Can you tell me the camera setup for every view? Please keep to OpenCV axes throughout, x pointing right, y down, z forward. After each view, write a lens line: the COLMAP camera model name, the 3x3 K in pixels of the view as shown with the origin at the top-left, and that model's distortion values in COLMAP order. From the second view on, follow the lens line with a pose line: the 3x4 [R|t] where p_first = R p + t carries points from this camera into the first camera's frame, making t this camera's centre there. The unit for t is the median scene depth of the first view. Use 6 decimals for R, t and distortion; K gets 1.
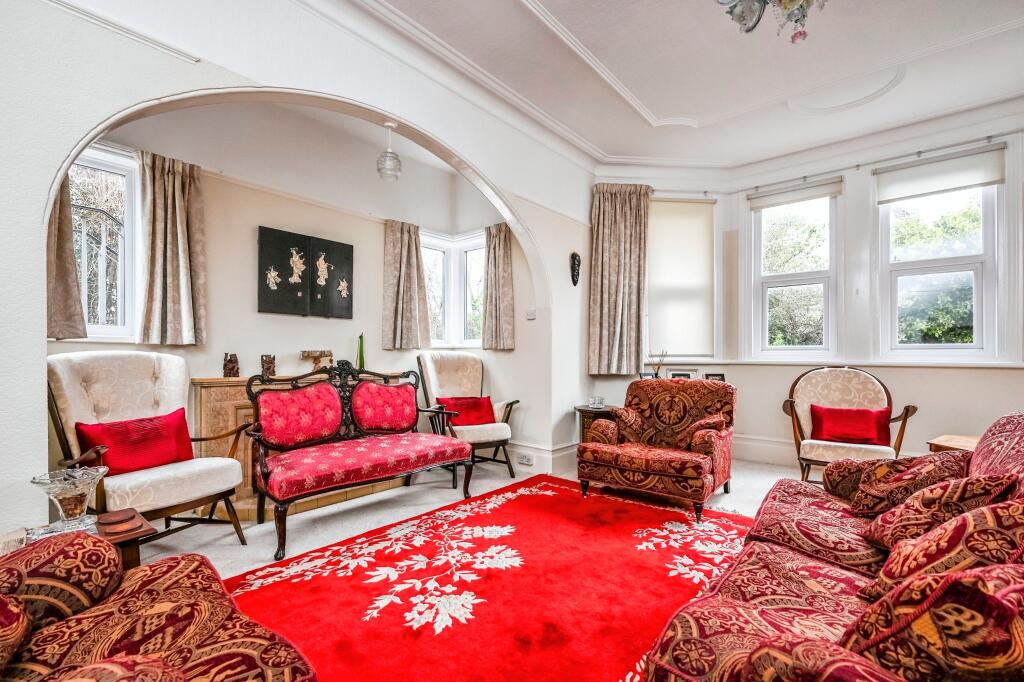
lens RADIAL K [[444.5, 0, 512.0], [0, 444.5, 341.0], [0, 0, 1]] dist [0.000186, 0.000425]
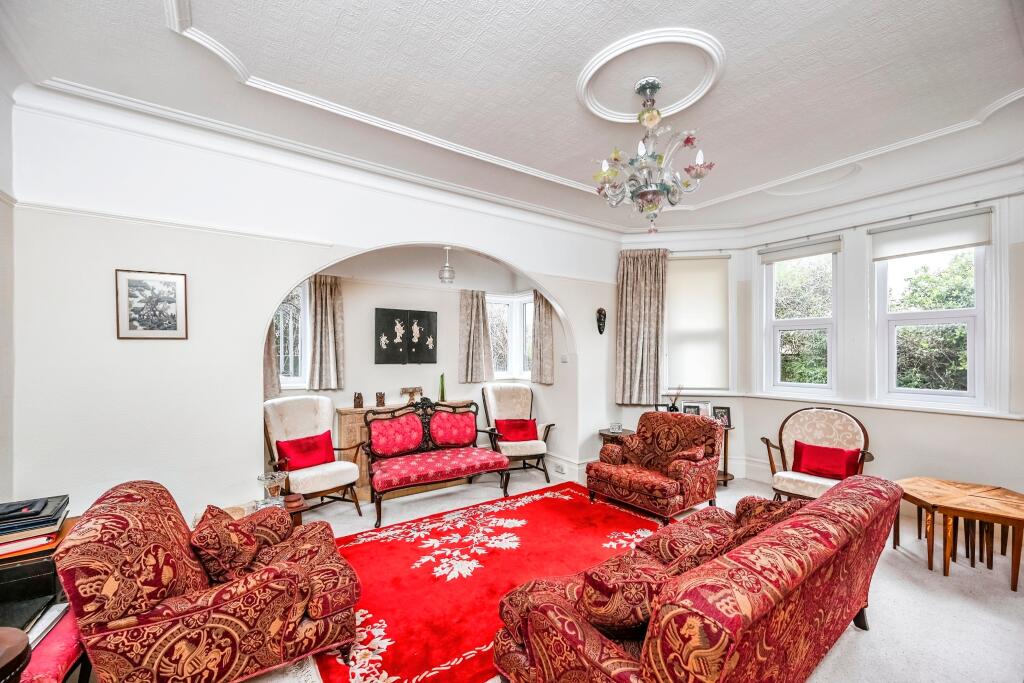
lens RADIAL K [[395.1, 0, 512.0], [0, 395.1, 341.5], [0, 0, 1]] dist [0.000633, -0.000080]
pose [[0.970149, -0.009212, -0.242334, 0.229430], [0.007456, 0.999939, -0.008165, -0.131294], [0.242395, 0.006114, 0.970158, -0.221311]]
